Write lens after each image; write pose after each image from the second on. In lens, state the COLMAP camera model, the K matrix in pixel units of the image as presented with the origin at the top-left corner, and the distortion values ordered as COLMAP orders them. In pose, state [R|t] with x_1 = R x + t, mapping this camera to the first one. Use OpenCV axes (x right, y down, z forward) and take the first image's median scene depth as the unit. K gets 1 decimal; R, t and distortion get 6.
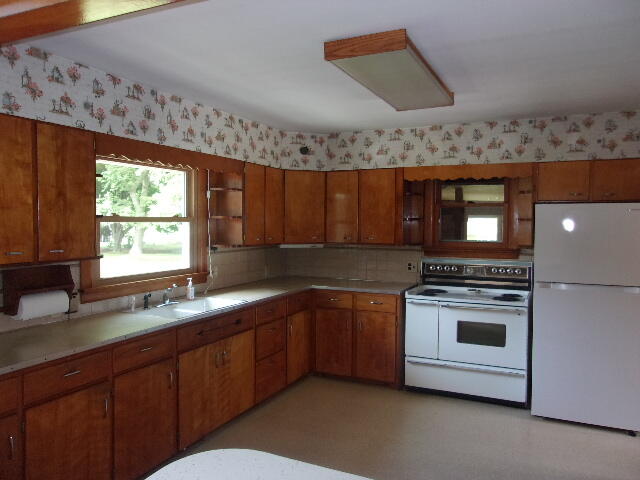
lens RADIAL K [[500.9, 0, 319.9], [0, 500.9, 241.0], [0, 0, 1]] dist [-0.028278, 0.047412]
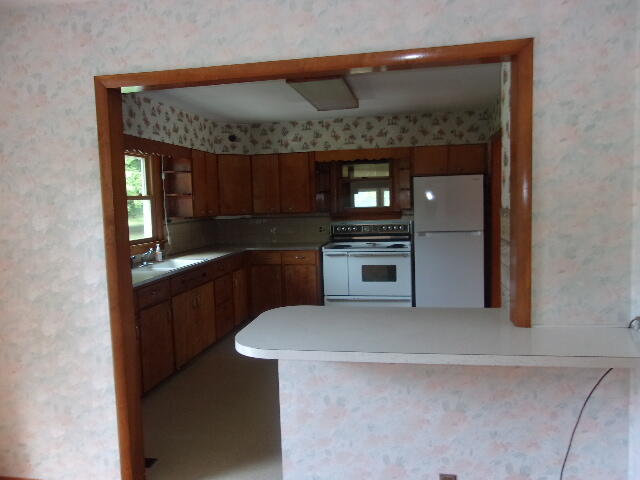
lens RADIAL K [[500.9, 0, 319.4], [0, 500.9, 242.2], [0, 0, 1]] dist [-0.028278, 0.047412]
pose [[0.967531, -0.057121, 0.246215, -0.166322], [0.046505, 0.997729, 0.048723, 0.025567], [-0.248439, -0.035690, 0.967990, -0.279428]]
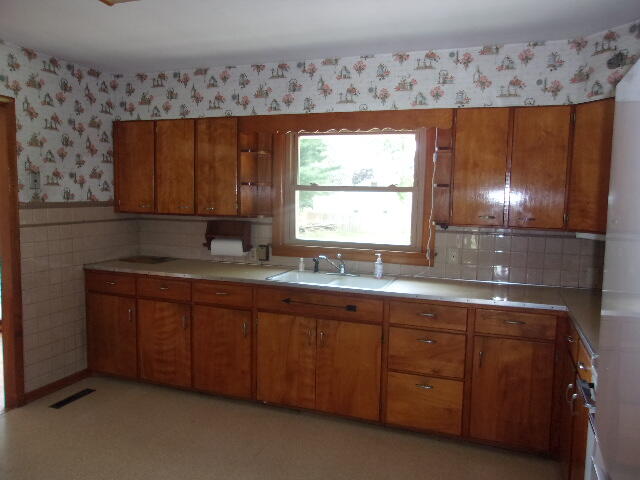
lens RADIAL K [[500.9, 0, 322.5], [0, 500.9, 238.1], [0, 0, 1]] dist [-0.028278, 0.047412]
pose [[0.084883, 0.072159, -0.993775, 0.582797], [-0.063731, 0.995725, 0.066857, -0.007125], [0.994351, 0.057659, 0.089119, 0.770591]]
